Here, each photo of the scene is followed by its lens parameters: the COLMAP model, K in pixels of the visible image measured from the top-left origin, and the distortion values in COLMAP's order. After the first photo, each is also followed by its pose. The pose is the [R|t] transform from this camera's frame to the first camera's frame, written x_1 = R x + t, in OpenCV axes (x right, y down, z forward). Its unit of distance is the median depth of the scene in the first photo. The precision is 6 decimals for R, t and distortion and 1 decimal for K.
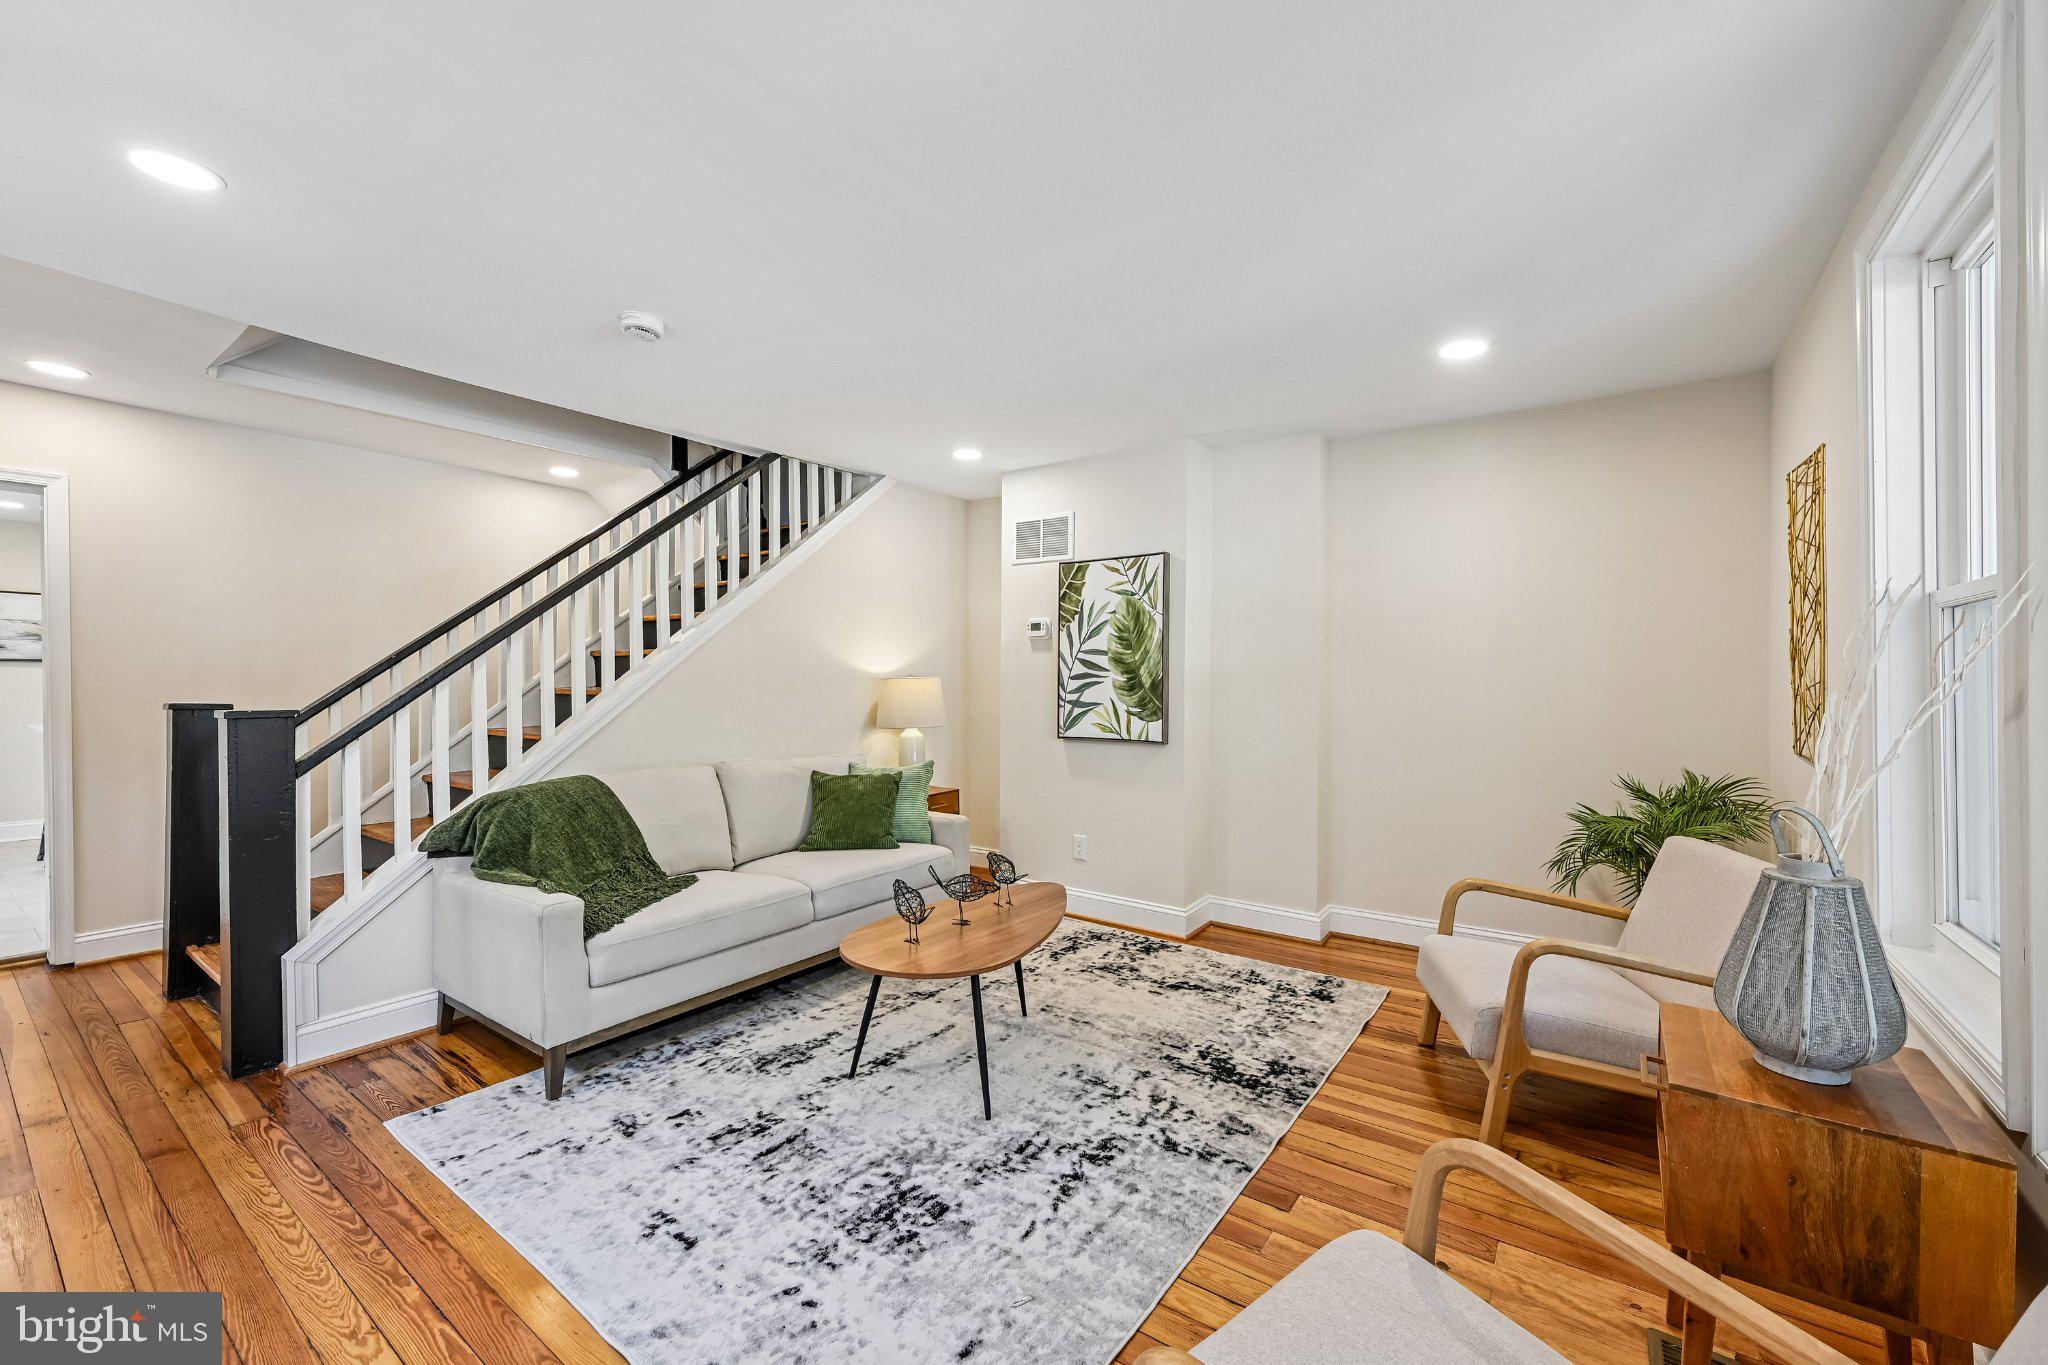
lens RADIAL K [[810.8, 0, 1028.6], [0, 810.8, 683.1], [0, 0, 1]] dist [-0.000772, 0.000093]
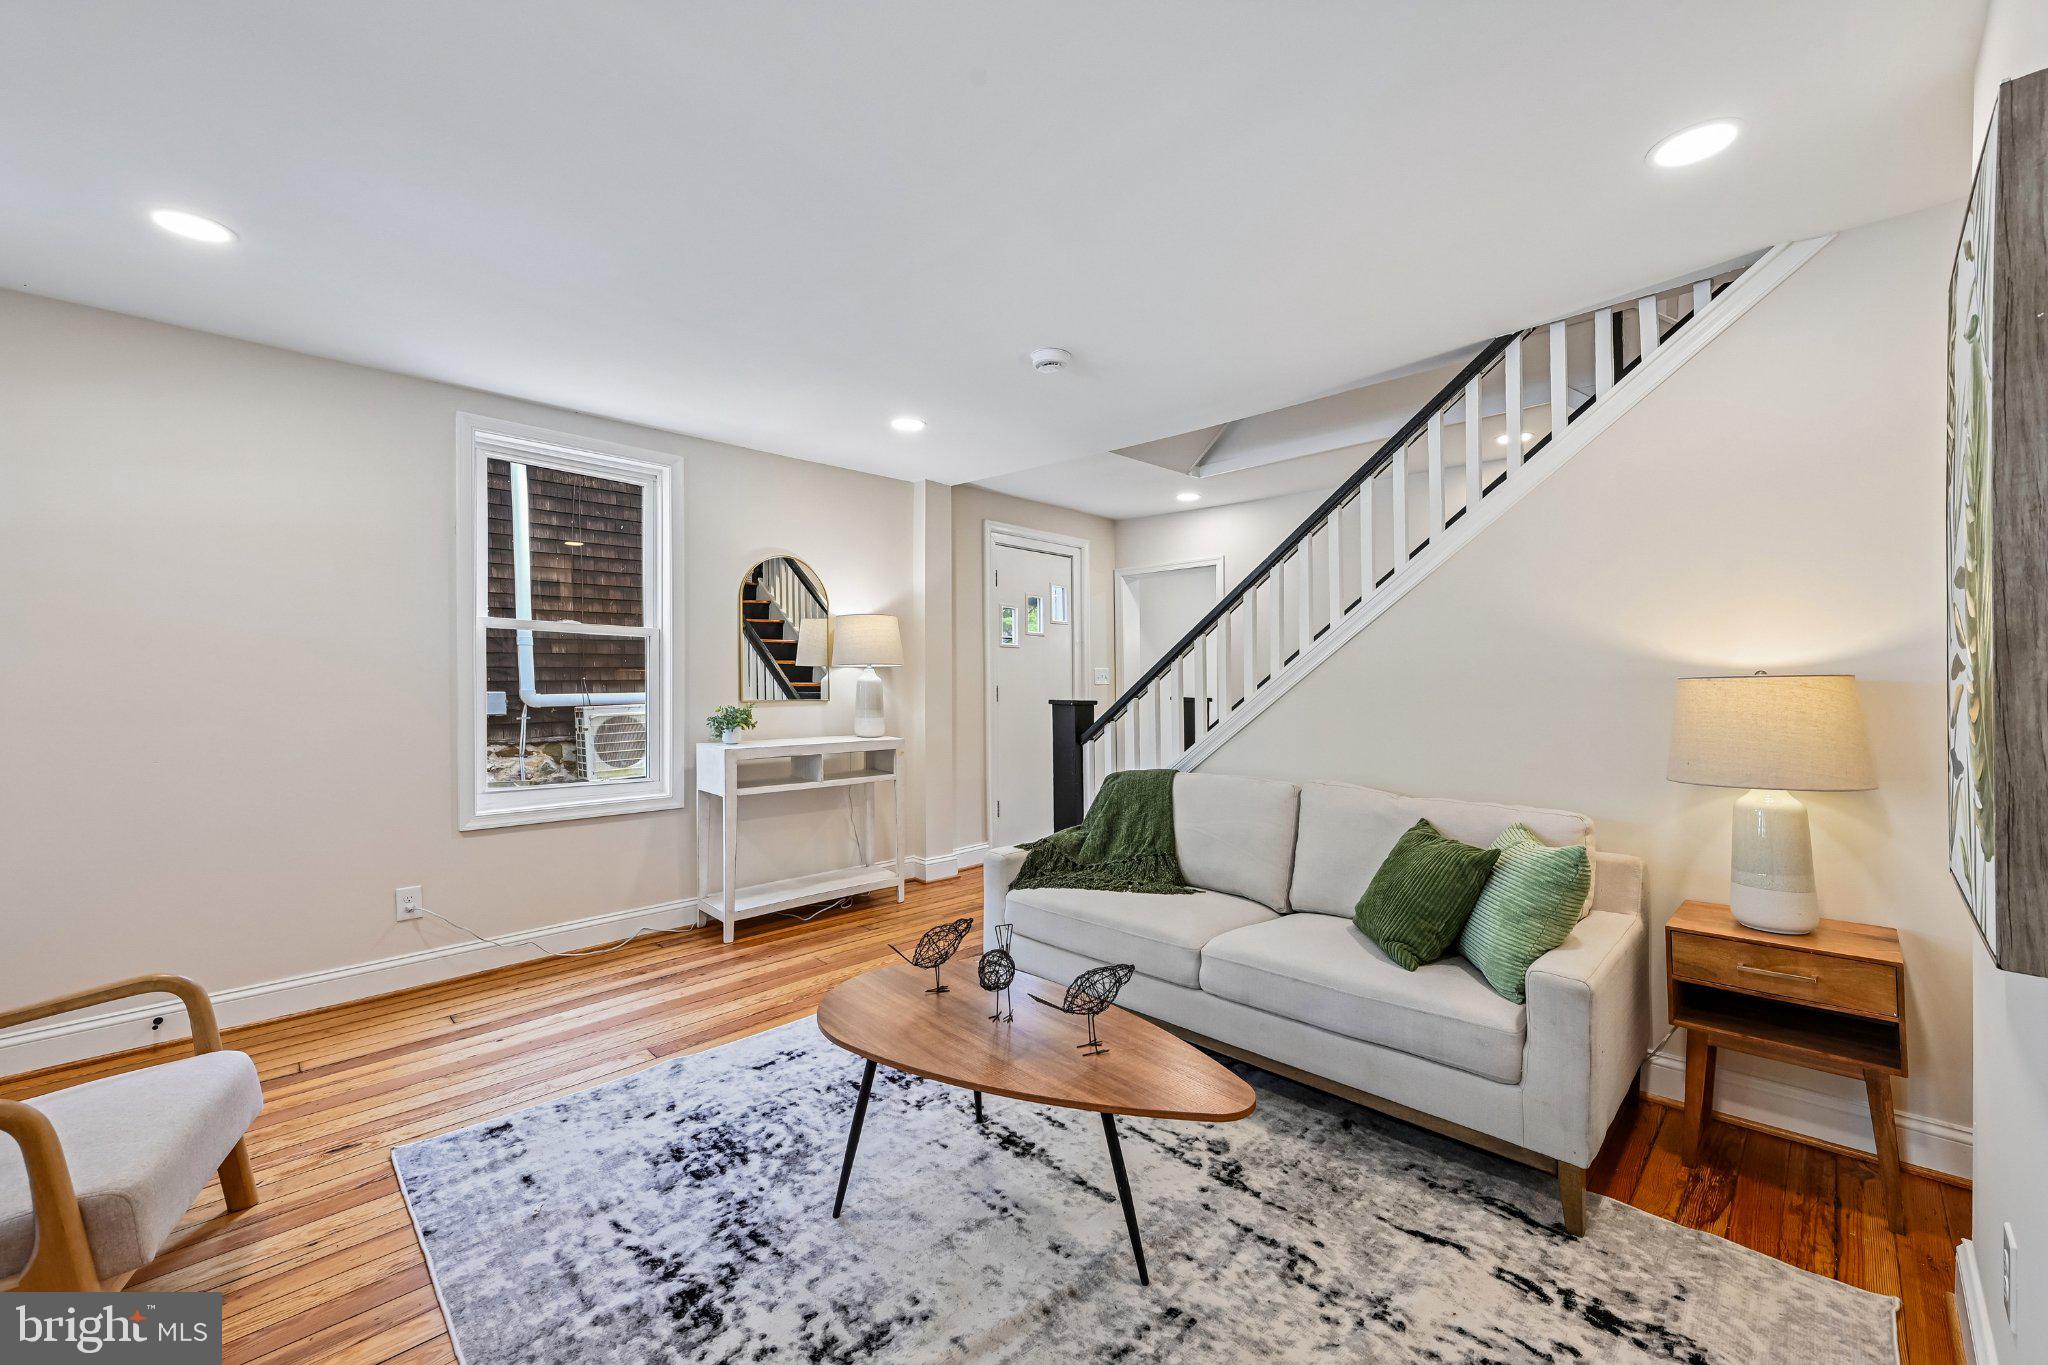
lens RADIAL K [[810.8, 0, 1028.6], [0, 810.8, 683.1], [0, 0, 1]] dist [-0.000772, 0.000093]
pose [[-0.158837, -0.000628, -0.987305, 0.789537], [-0.003299, 0.999995, -0.000106, 0.004048], [0.987299, 0.003241, -0.158838, 1.441206]]
